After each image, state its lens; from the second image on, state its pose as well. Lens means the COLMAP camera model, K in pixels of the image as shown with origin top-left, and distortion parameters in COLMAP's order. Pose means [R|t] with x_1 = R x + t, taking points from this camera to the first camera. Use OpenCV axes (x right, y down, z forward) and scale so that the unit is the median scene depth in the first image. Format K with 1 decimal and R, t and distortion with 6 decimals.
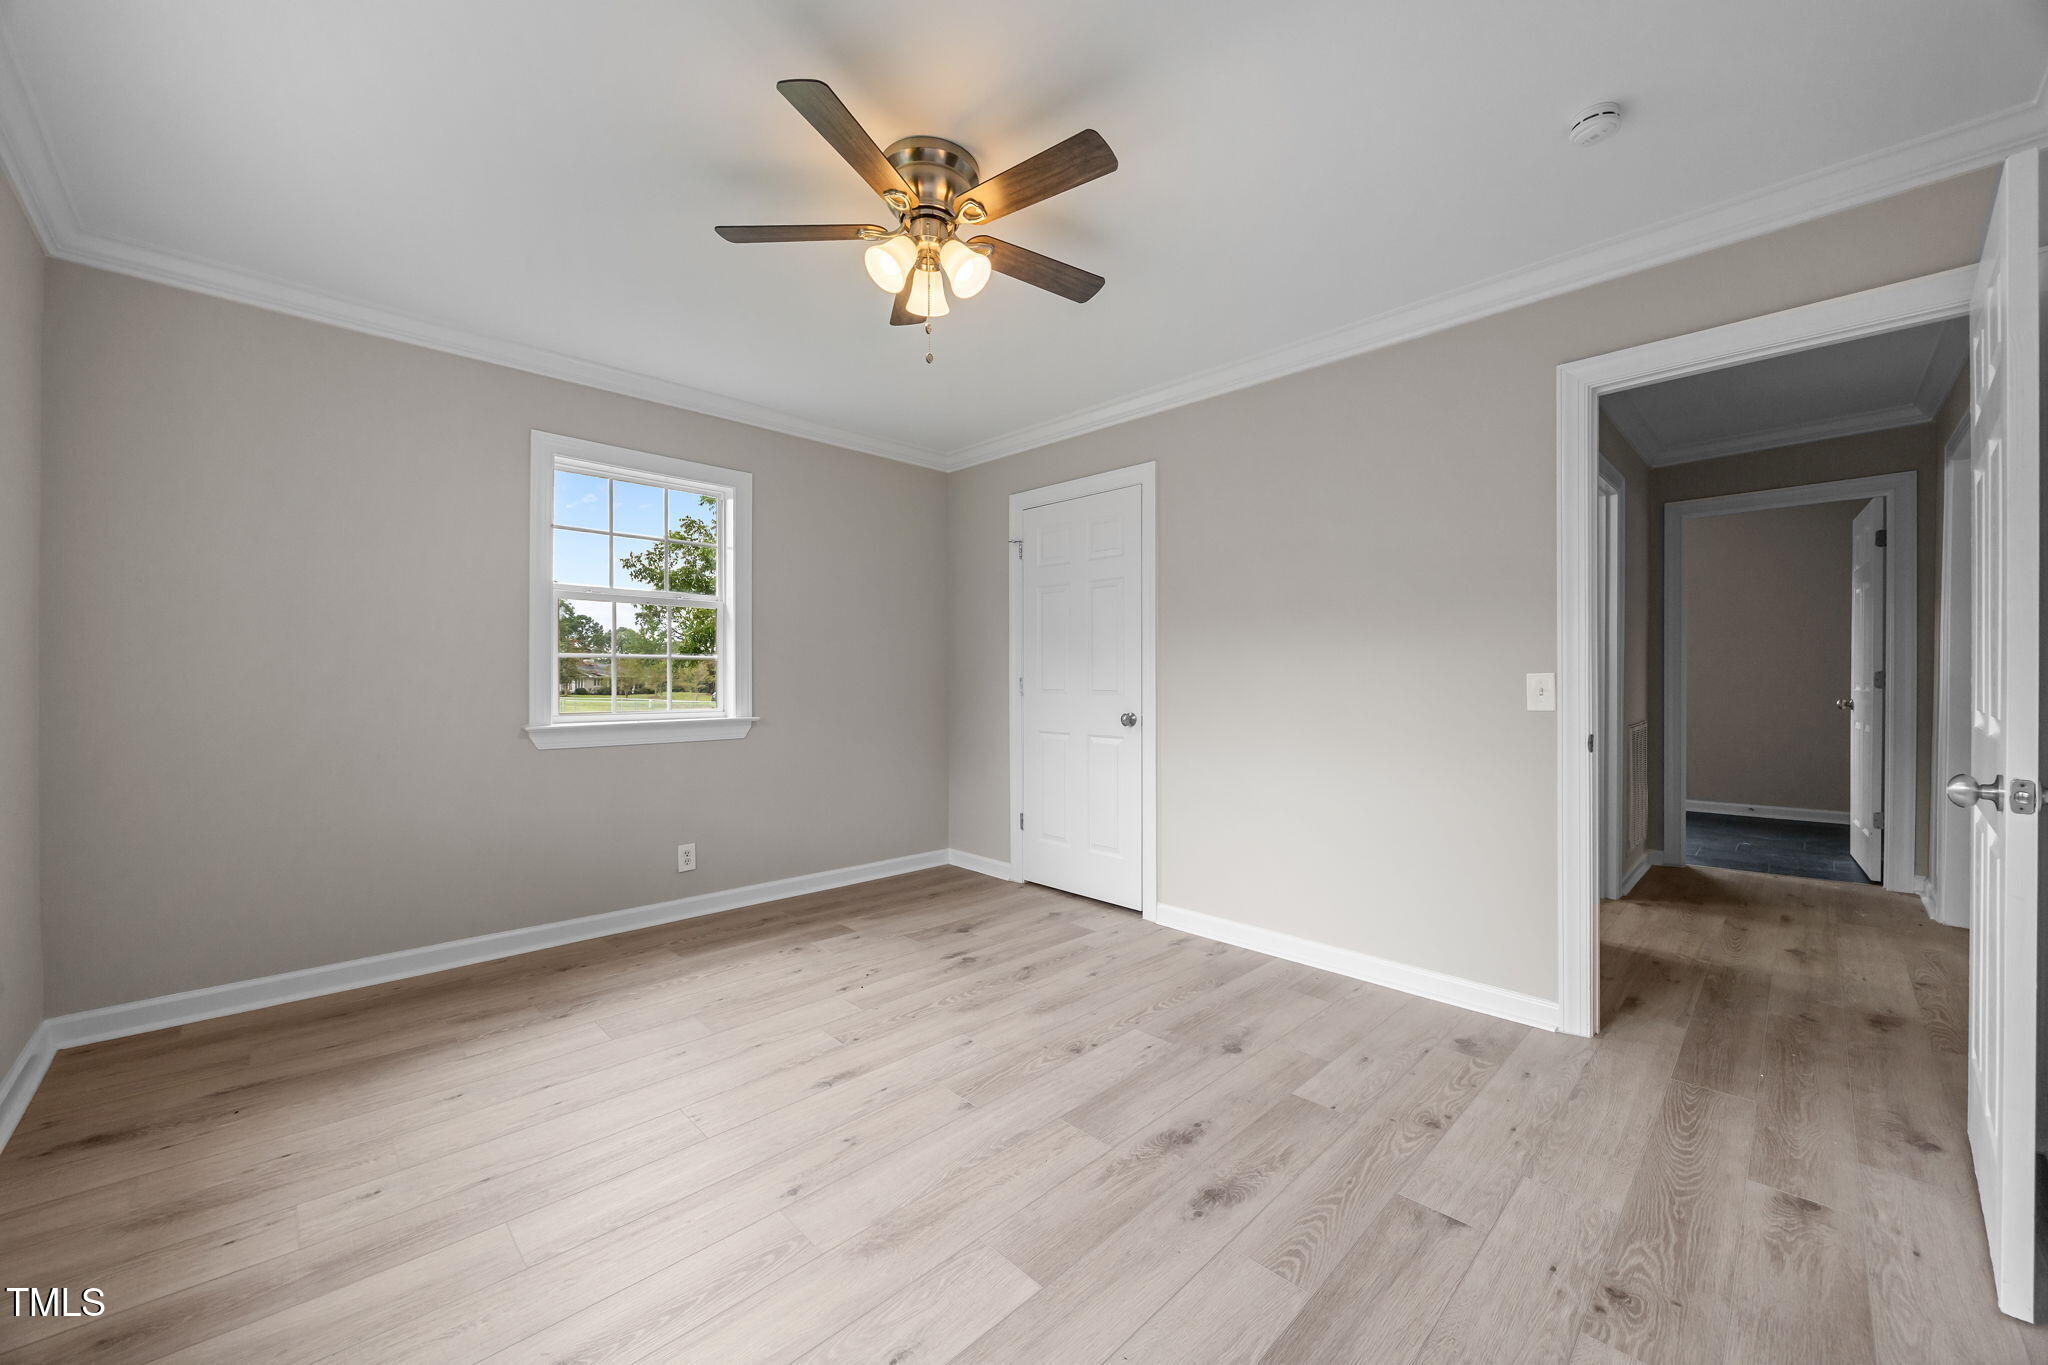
lens RADIAL K [[778.2, 0, 1030.6], [0, 778.2, 680.1], [0, 0, 1]] dist [-0.003752, -0.000075]
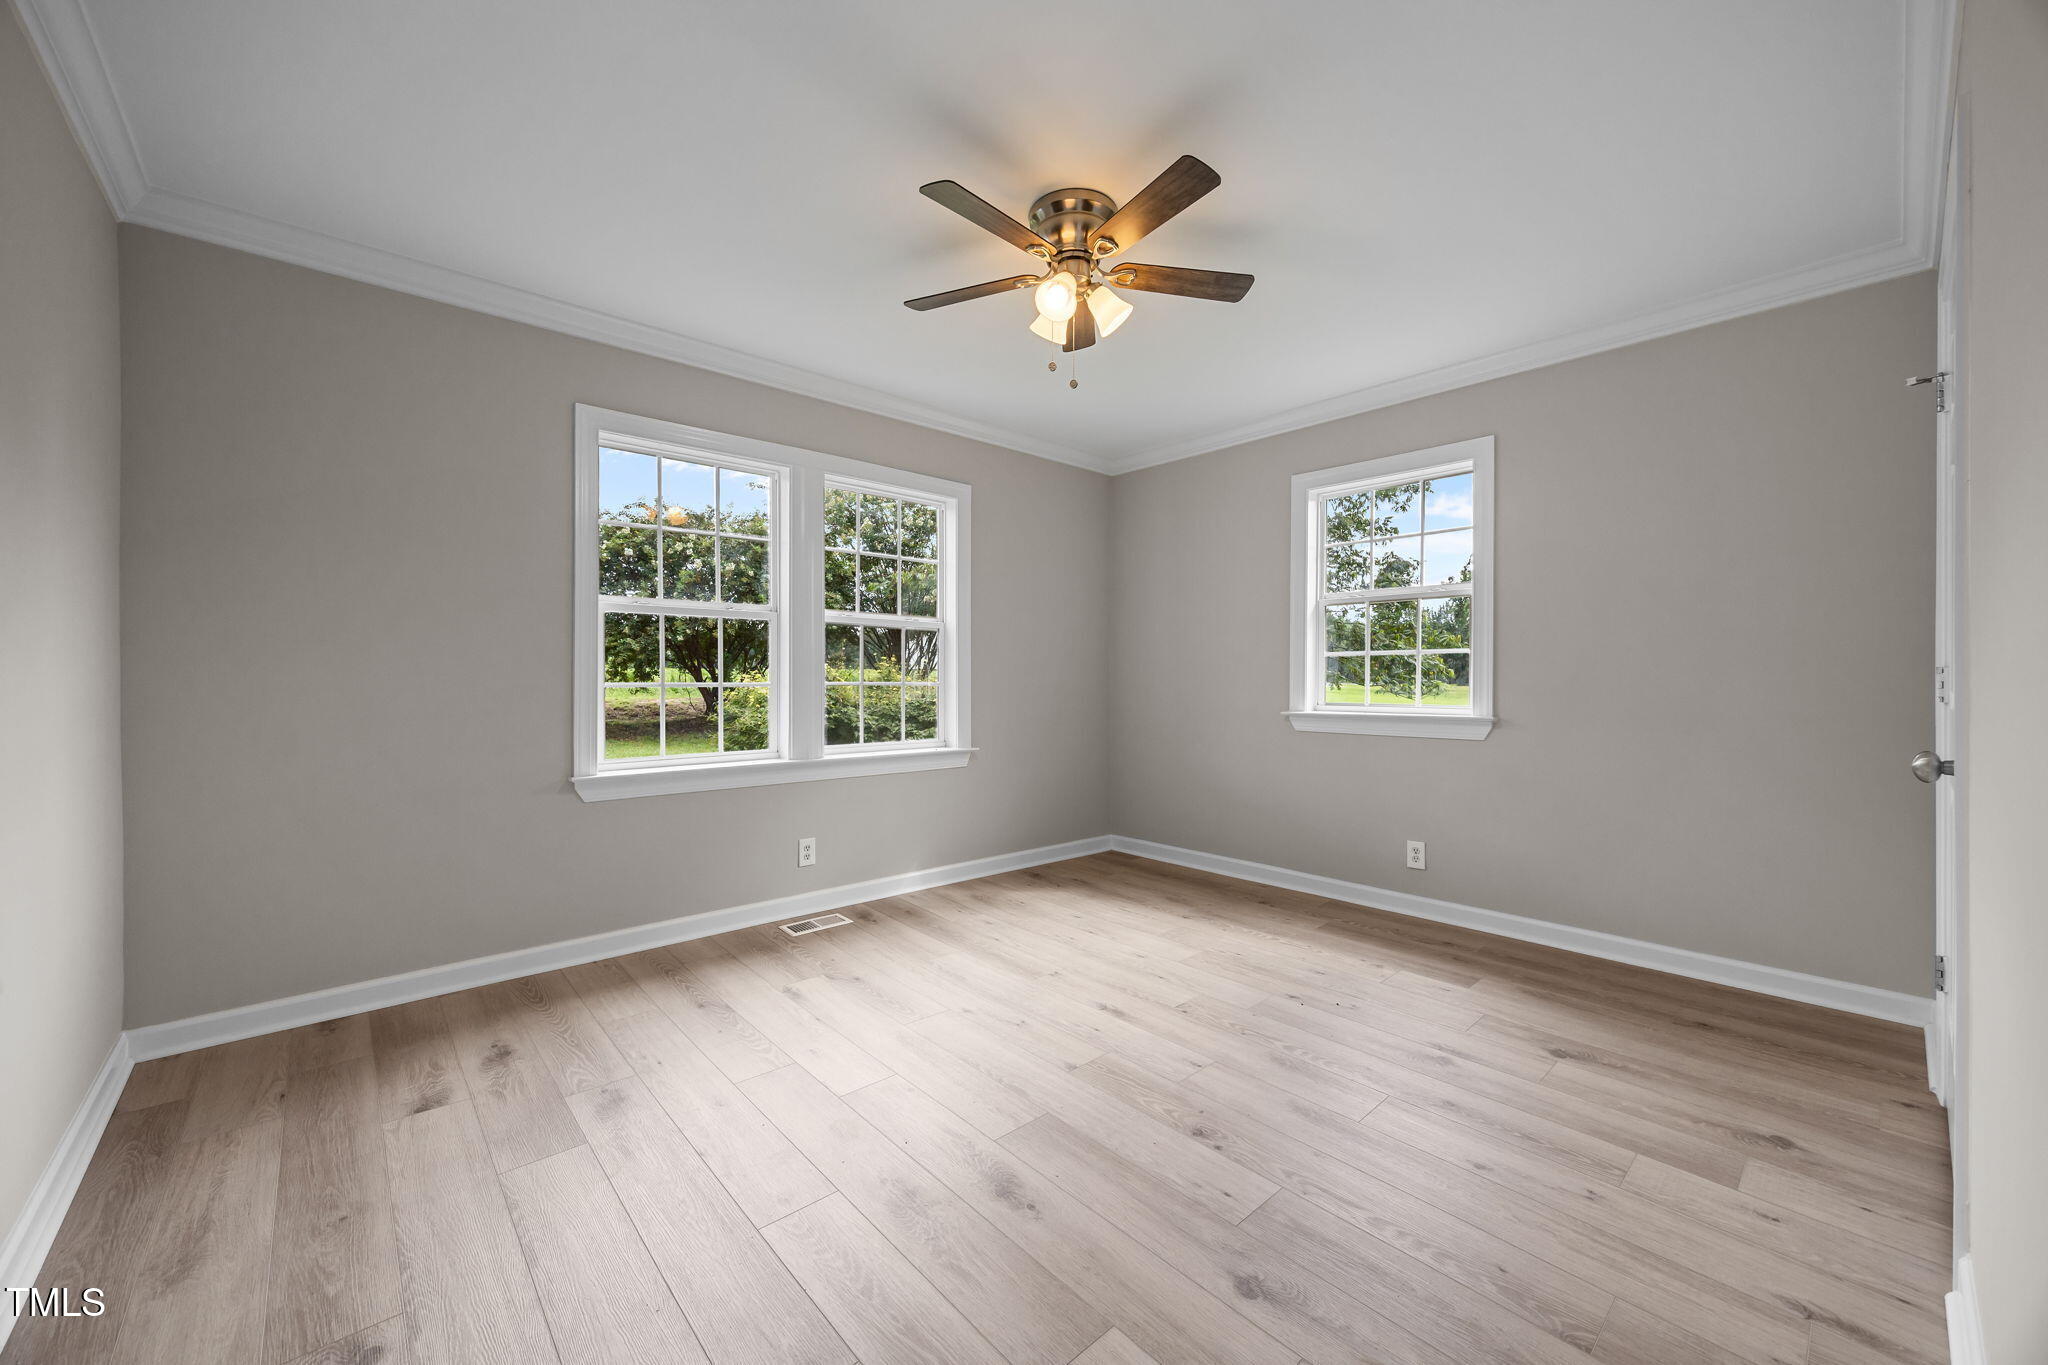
lens RADIAL K [[778.2, 0, 1030.6], [0, 778.2, 680.1], [0, 0, 1]] dist [-0.003752, -0.000075]
pose [[-0.050182, 0.003092, -0.998735, 0.681747], [0.000419, 0.999995, 0.003075, 0.005062], [0.998740, -0.000265, -0.050183, 0.681207]]
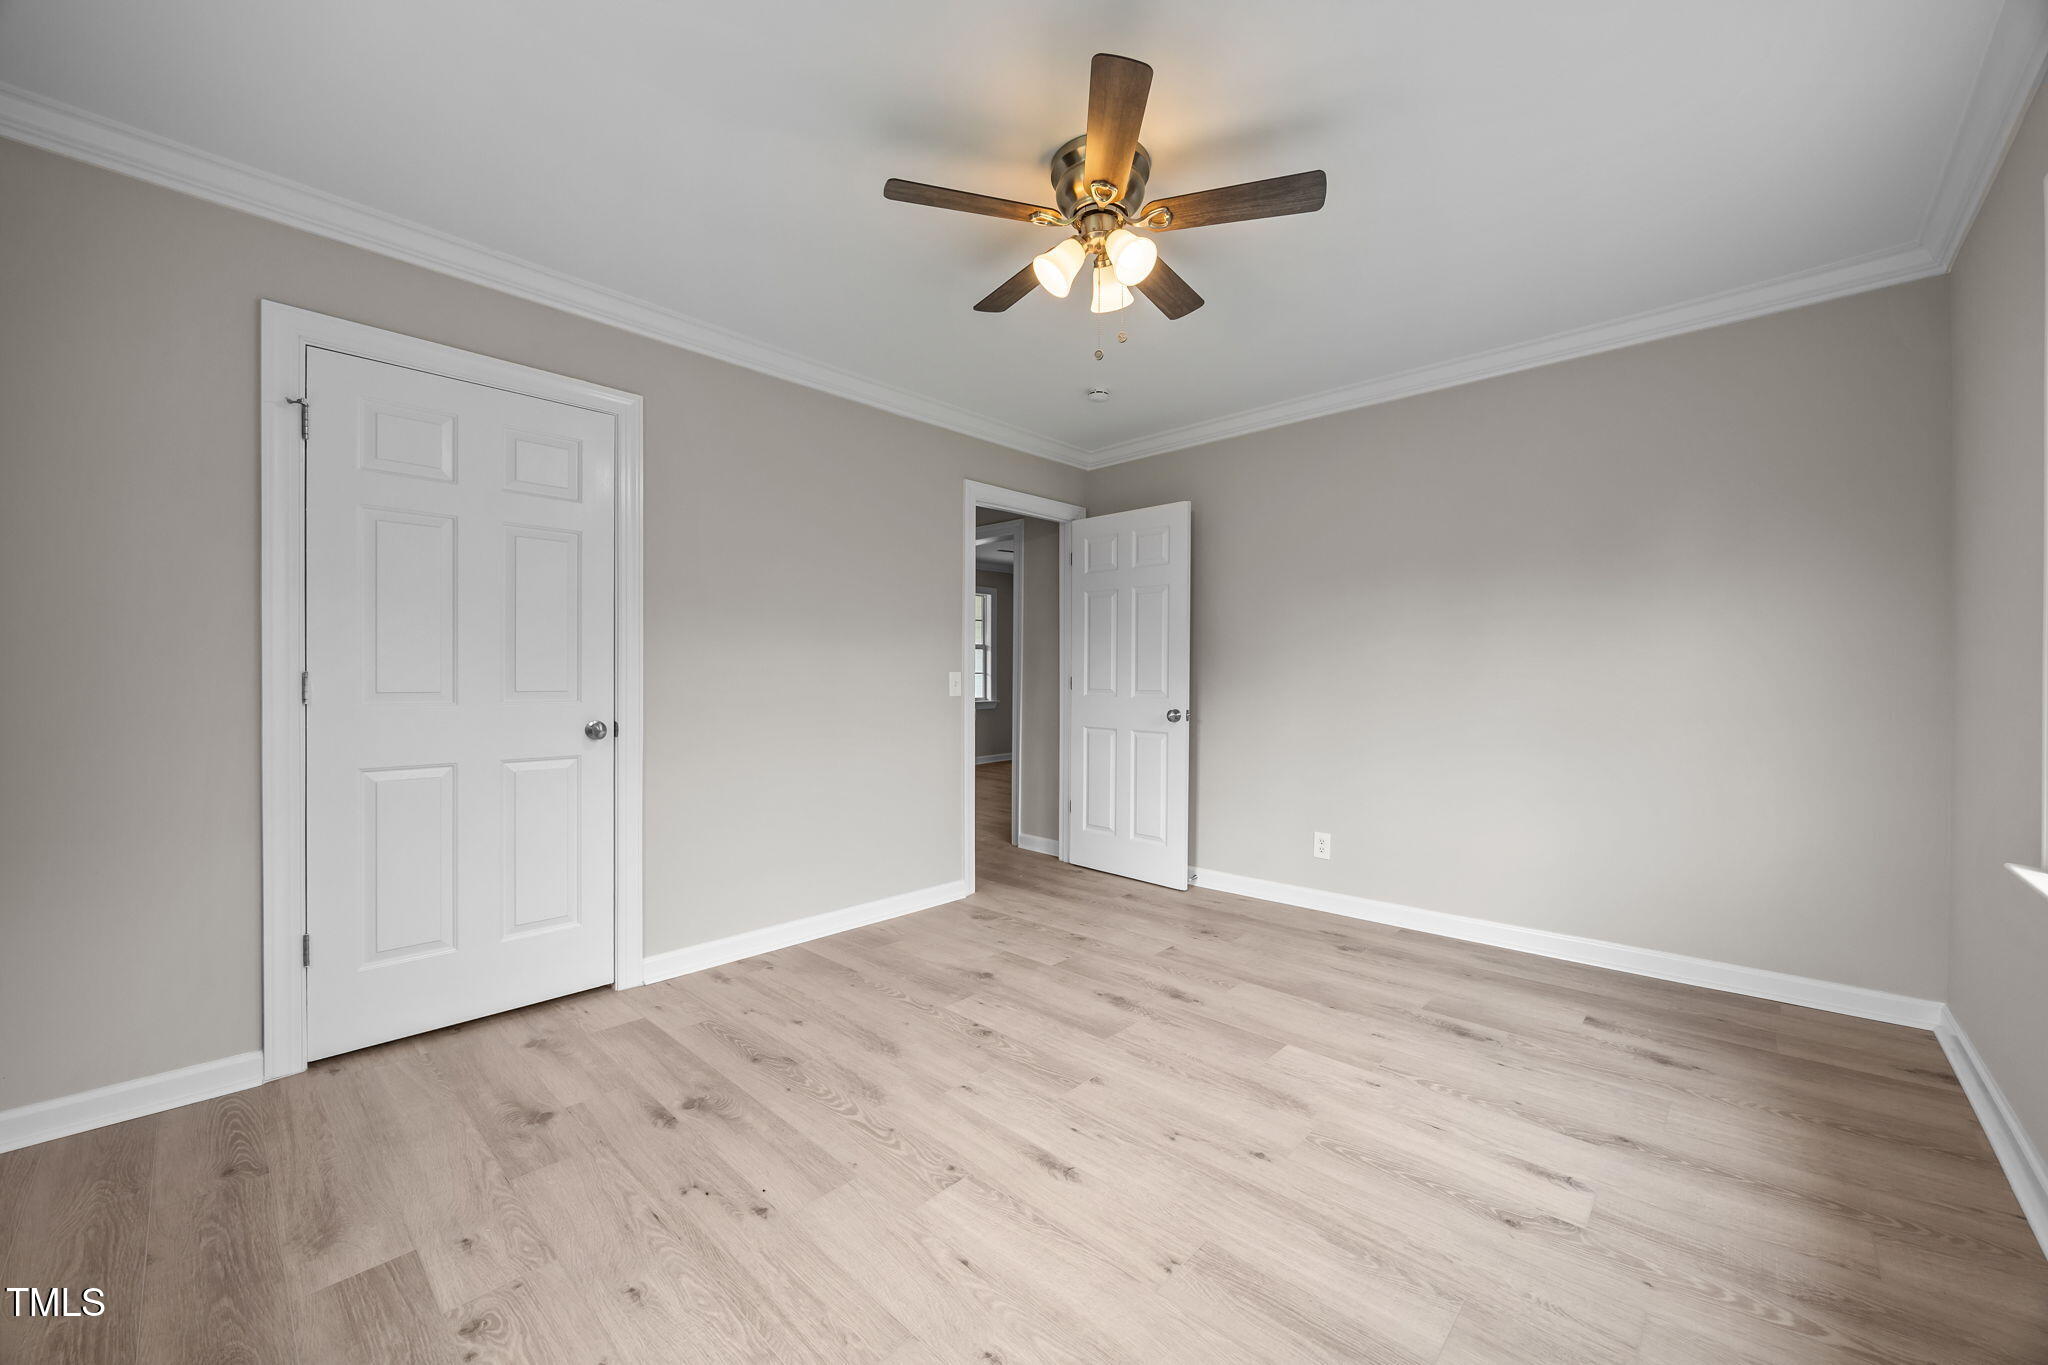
lens RADIAL K [[778.2, 0, 1030.6], [0, 778.2, 680.1], [0, 0, 1]] dist [-0.003752, -0.000075]
pose [[-0.035350, -0.004255, 0.999366, -0.773111], [0.000043, 0.999991, 0.004259, -0.000583], [-0.999375, 0.000194, -0.035350, 0.768517]]
